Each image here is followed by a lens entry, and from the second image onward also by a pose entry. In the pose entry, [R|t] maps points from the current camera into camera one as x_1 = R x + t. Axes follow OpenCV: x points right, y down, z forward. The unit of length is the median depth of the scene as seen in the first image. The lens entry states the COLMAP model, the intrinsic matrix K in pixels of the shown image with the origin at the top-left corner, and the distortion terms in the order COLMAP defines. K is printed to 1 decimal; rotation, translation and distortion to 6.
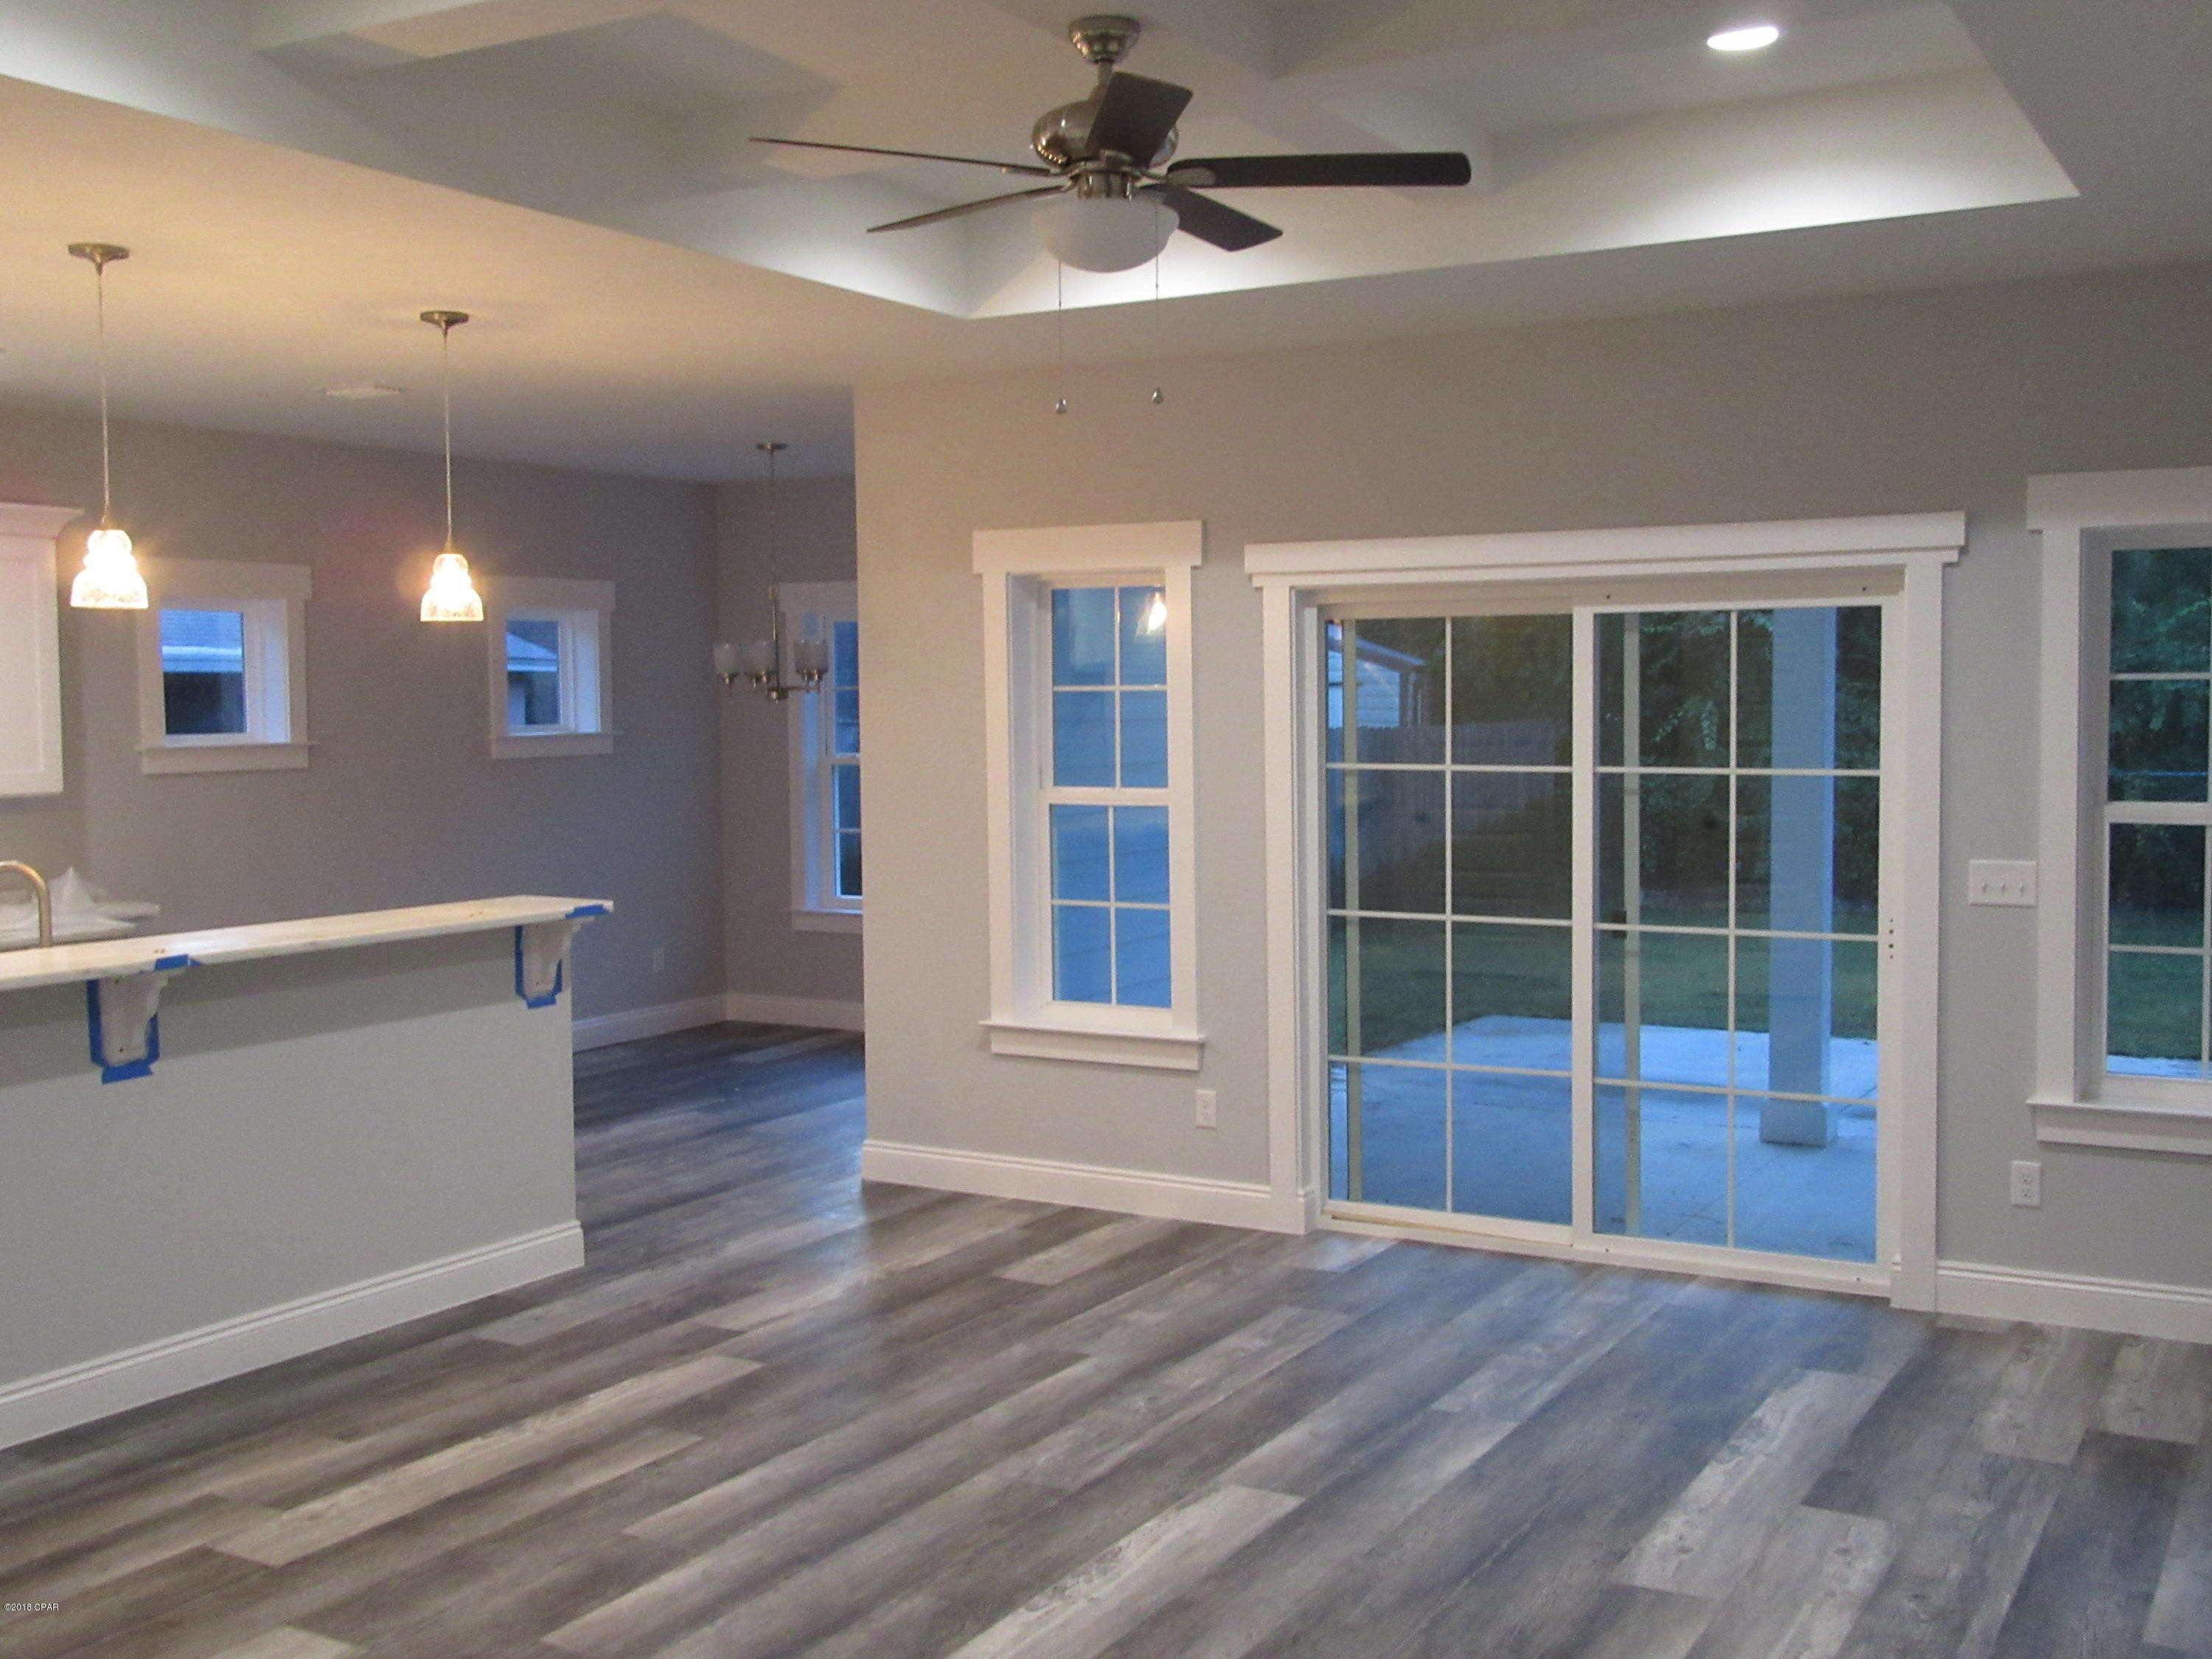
lens RADIAL K [[2298.7, 0, 1100.8], [0, 2298.7, 829.2], [0, 0, 1]] dist [0.003632, 0.000000]
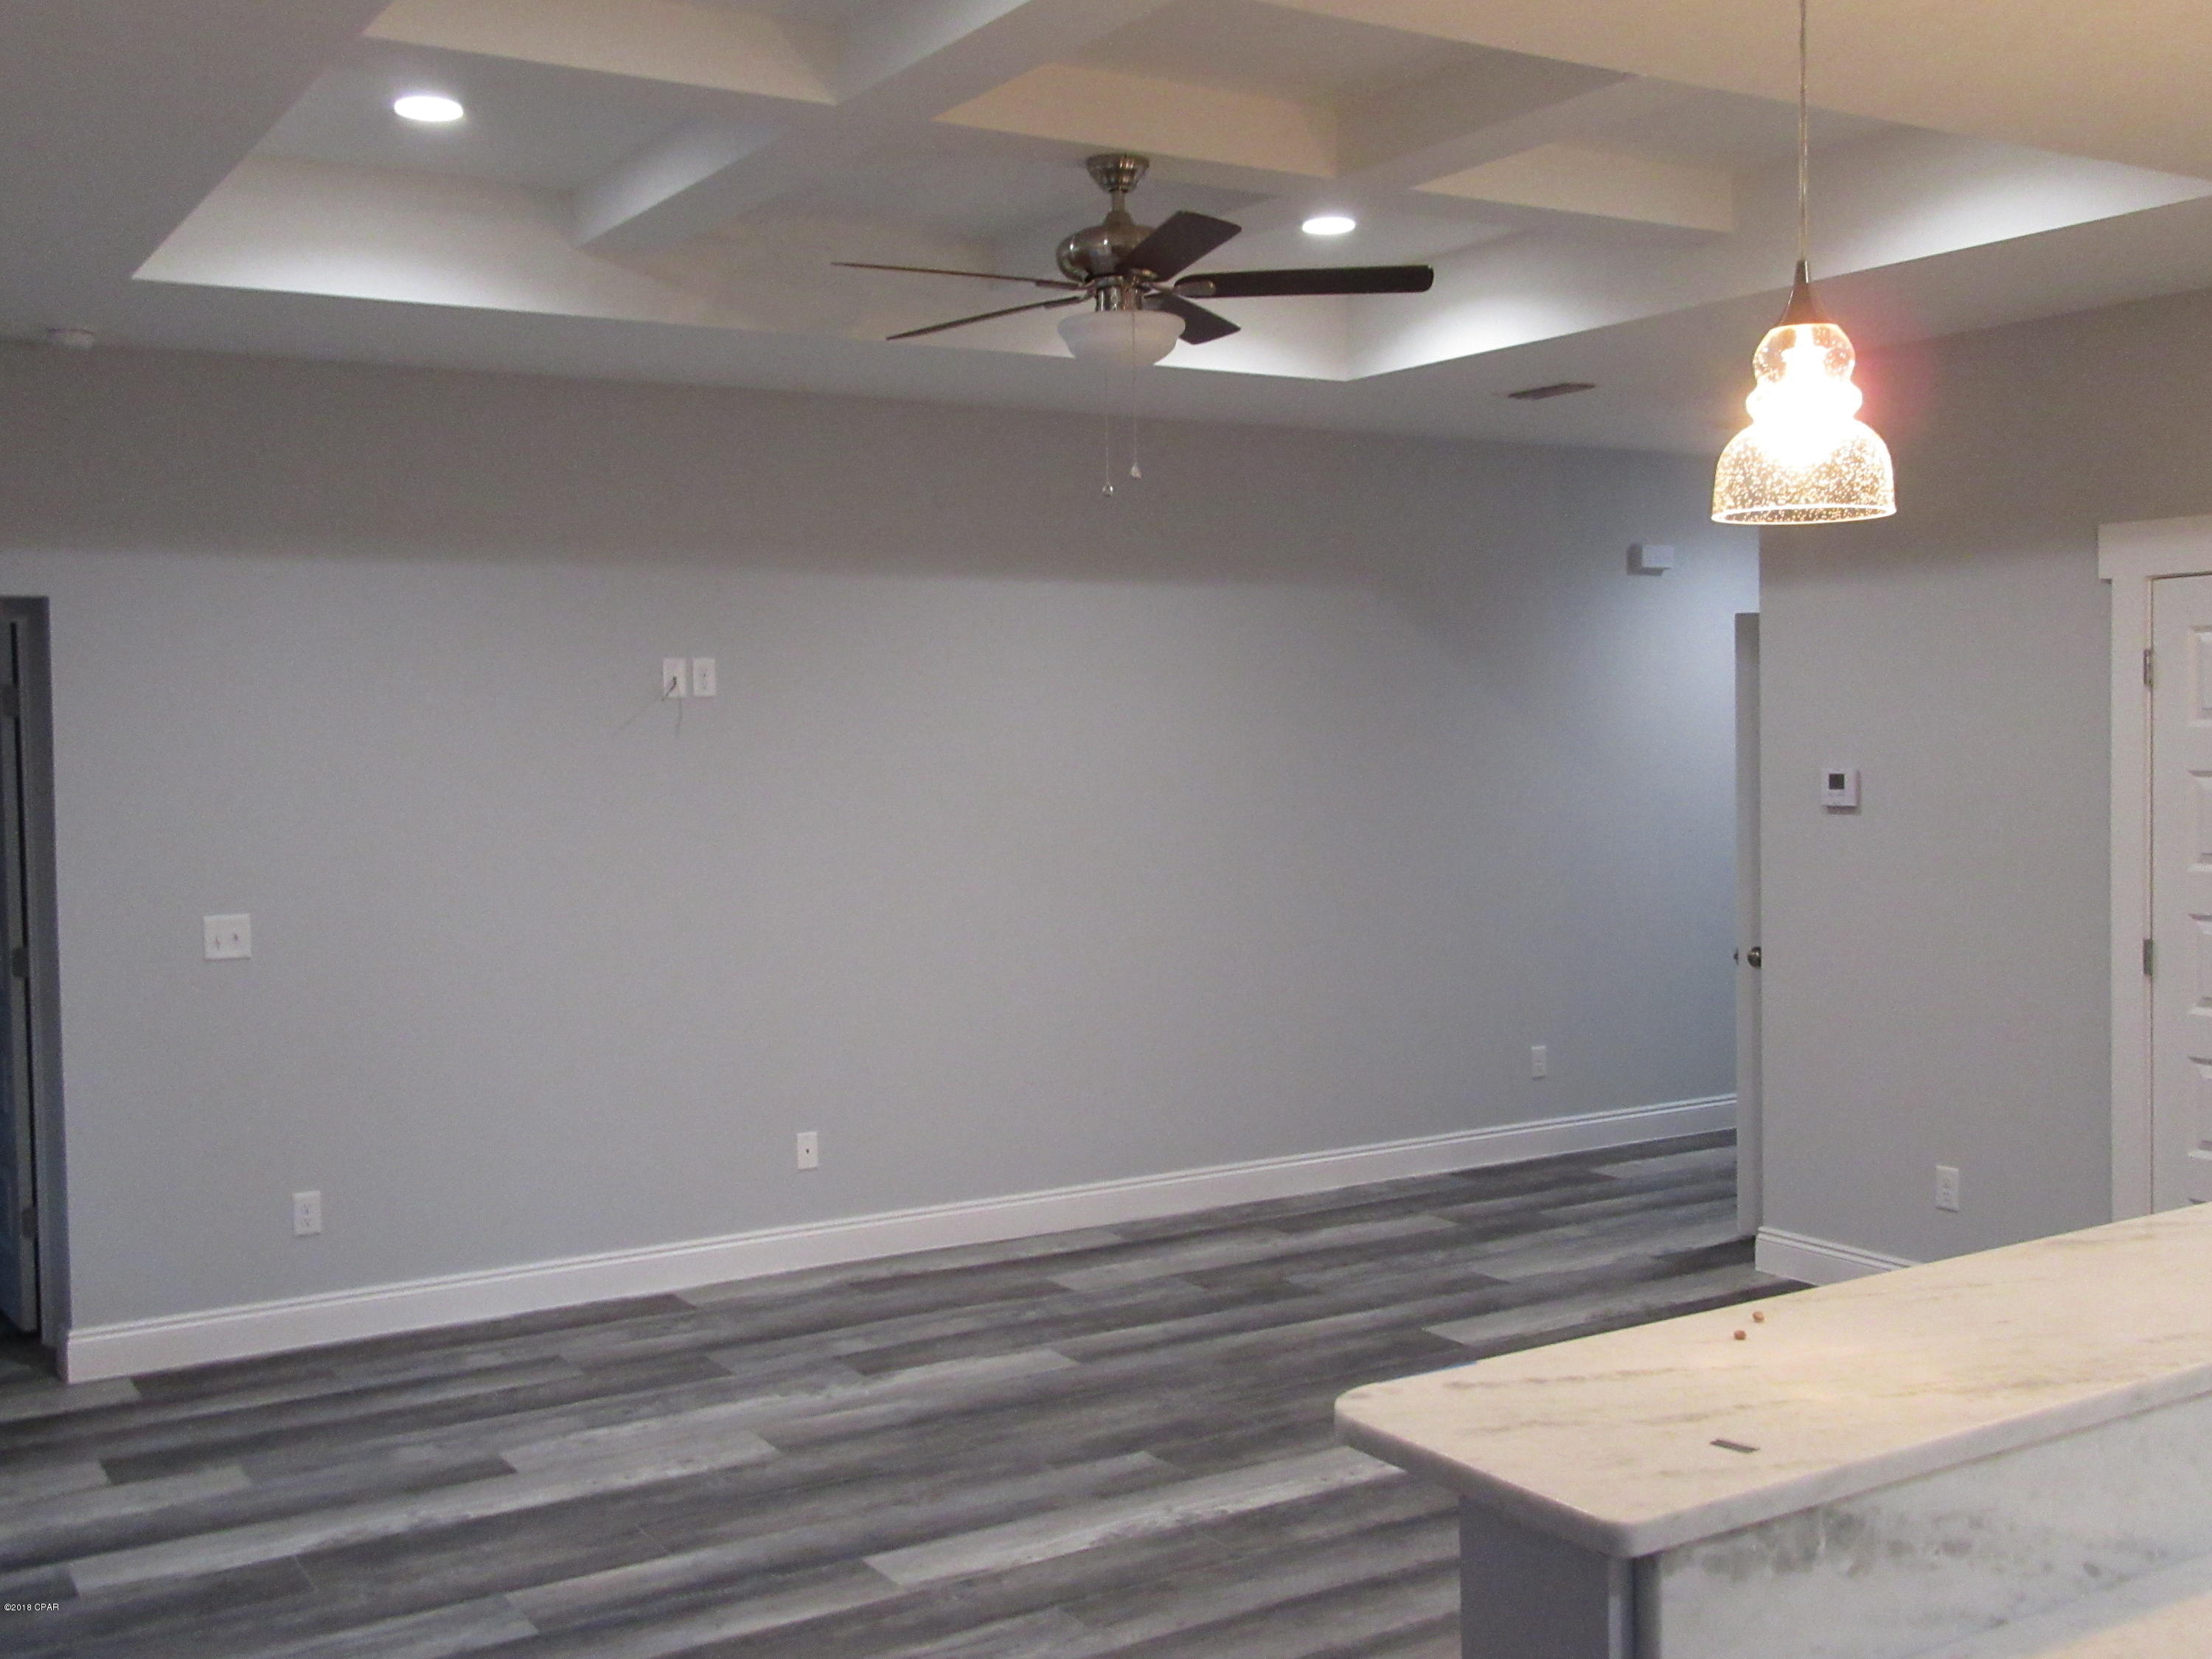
lens RADIAL K [[2298.7, 0, 1098.1], [0, 2298.7, 832.3], [0, 0, 1]] dist [0.003632, 0.000000]
pose [[-0.885248, -0.000935, 0.465119, -0.427843], [0.050935, 0.993789, 0.098940, -0.103764], [-0.462323, 0.111277, -0.879702, 1.663485]]
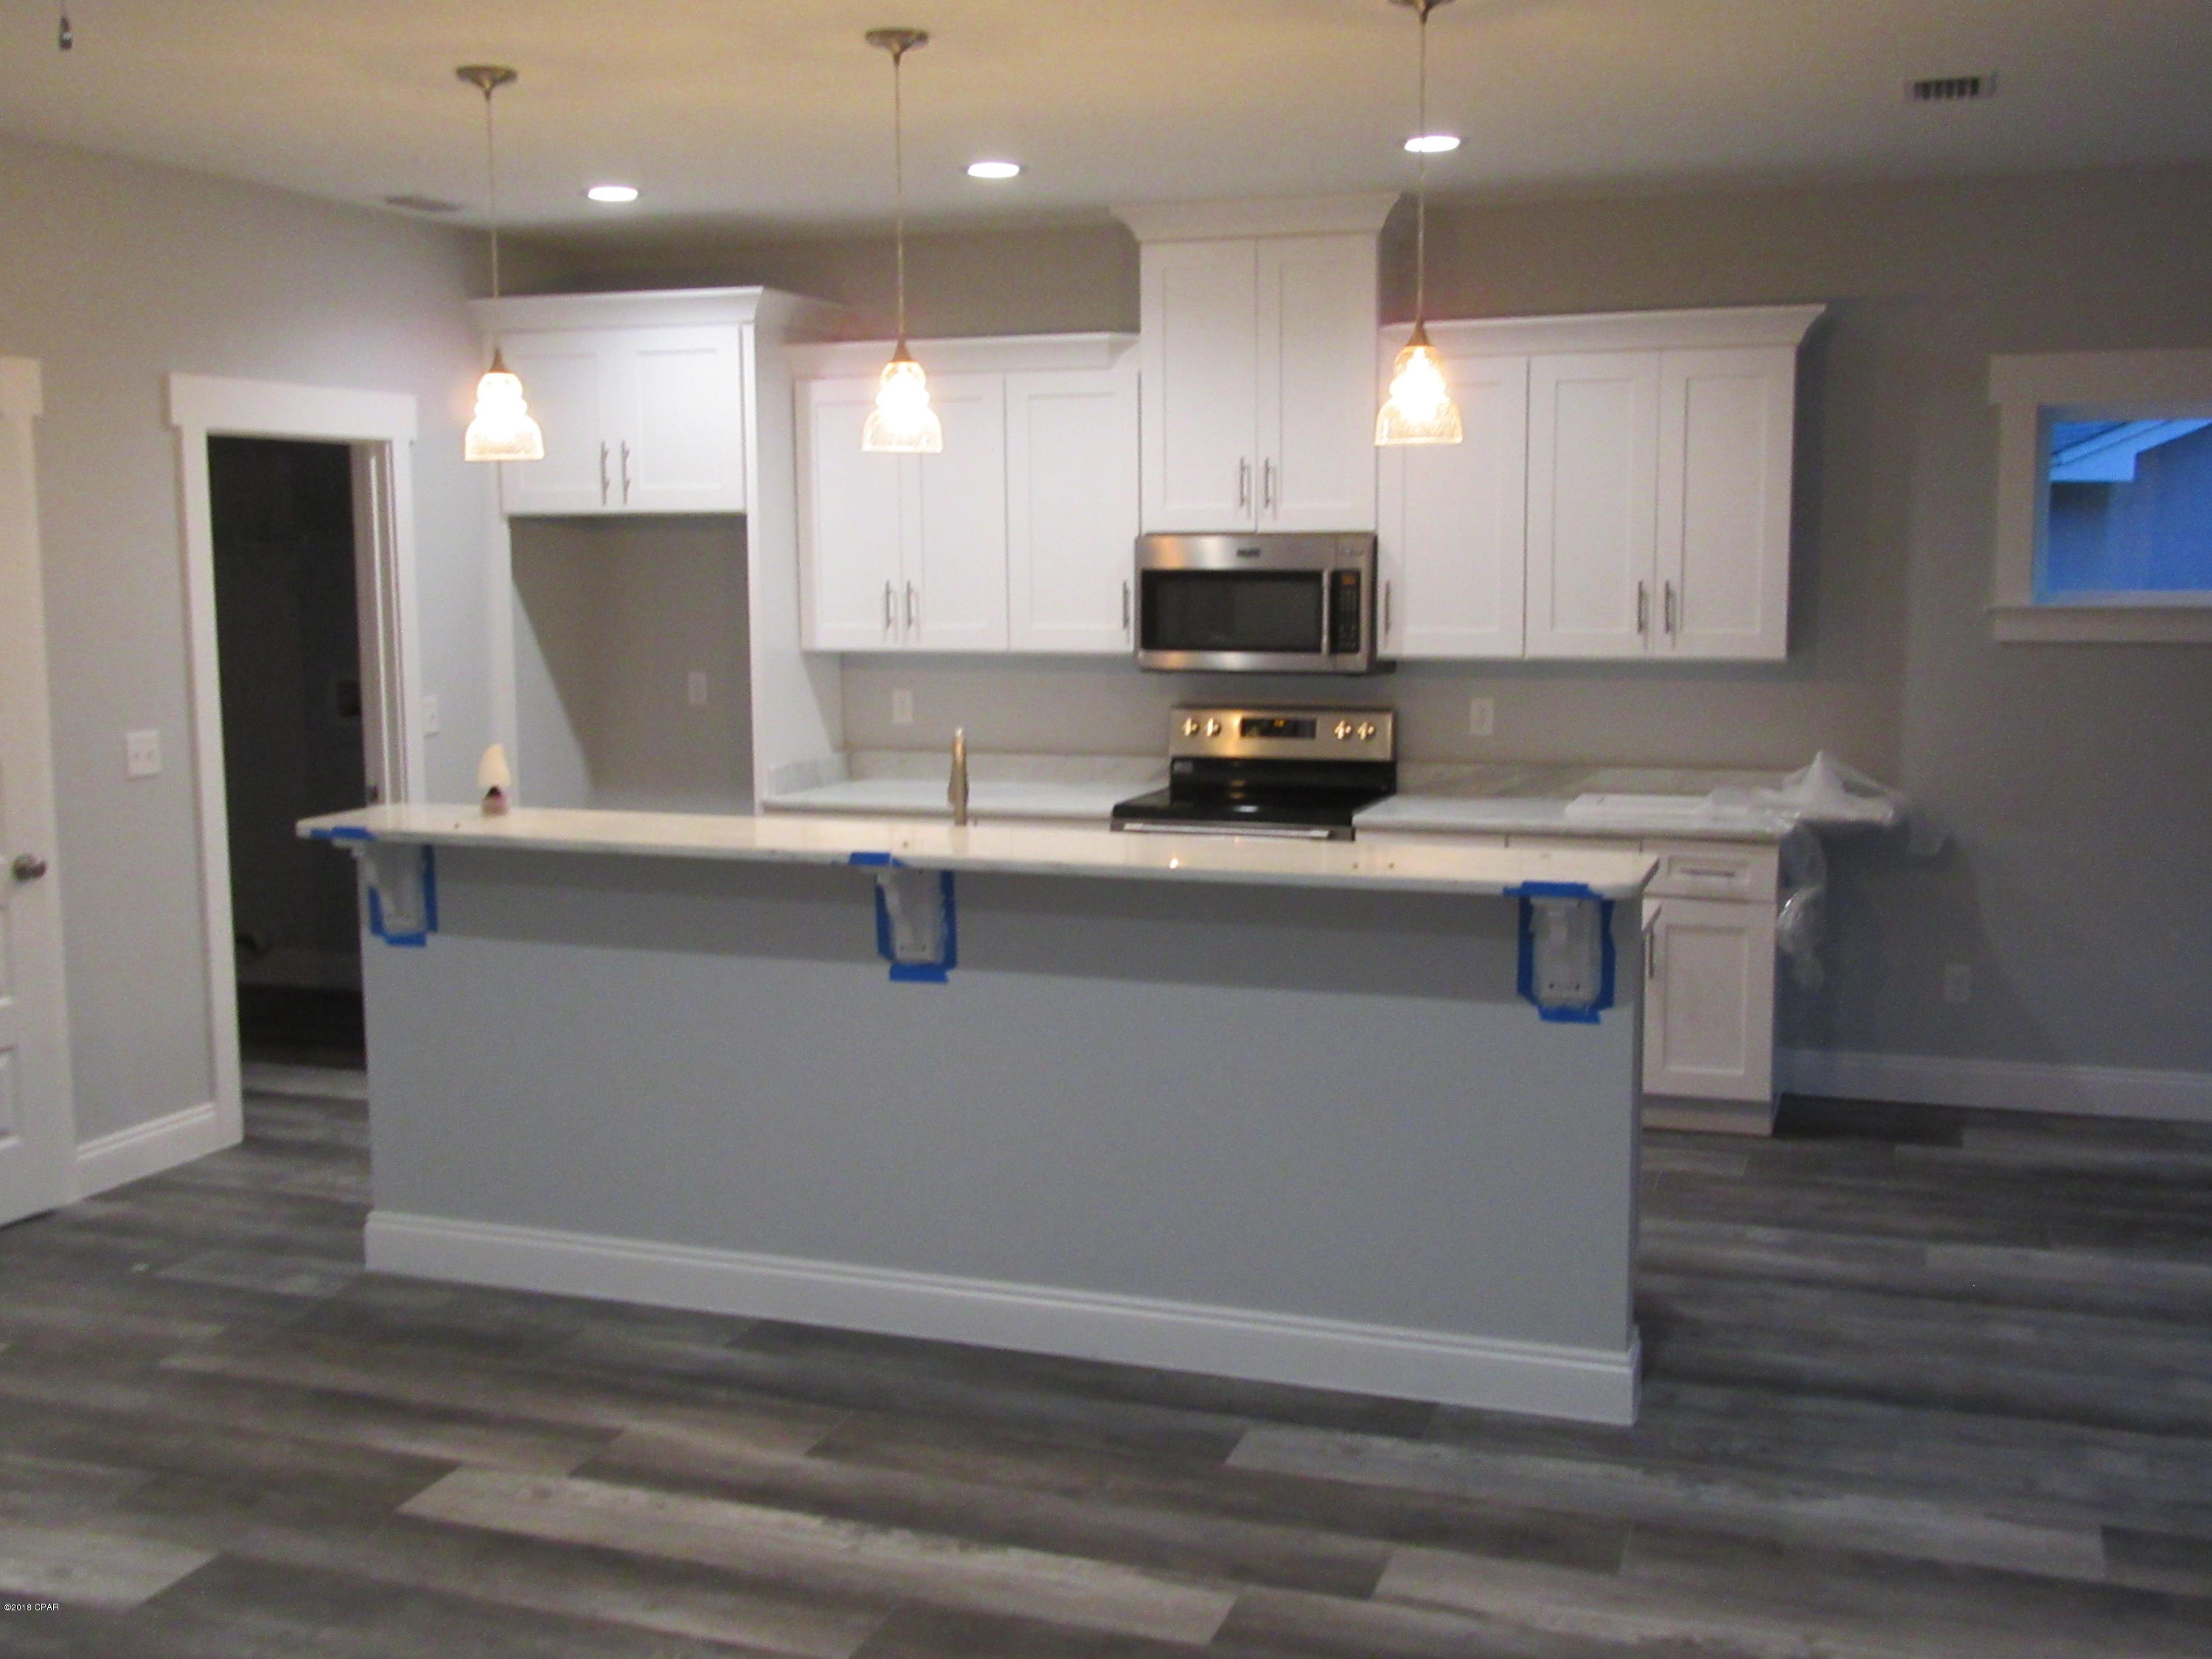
lens RADIAL K [[2298.7, 0, 1090.4], [0, 2298.7, 821.0], [0, 0, 1]] dist [0.003632, 0.000000]
pose [[0.165055, 0.137047, -0.976716, 0.496174], [-0.046609, 0.990276, 0.131074, -0.080507], [0.985182, 0.023889, 0.169838, 0.990514]]
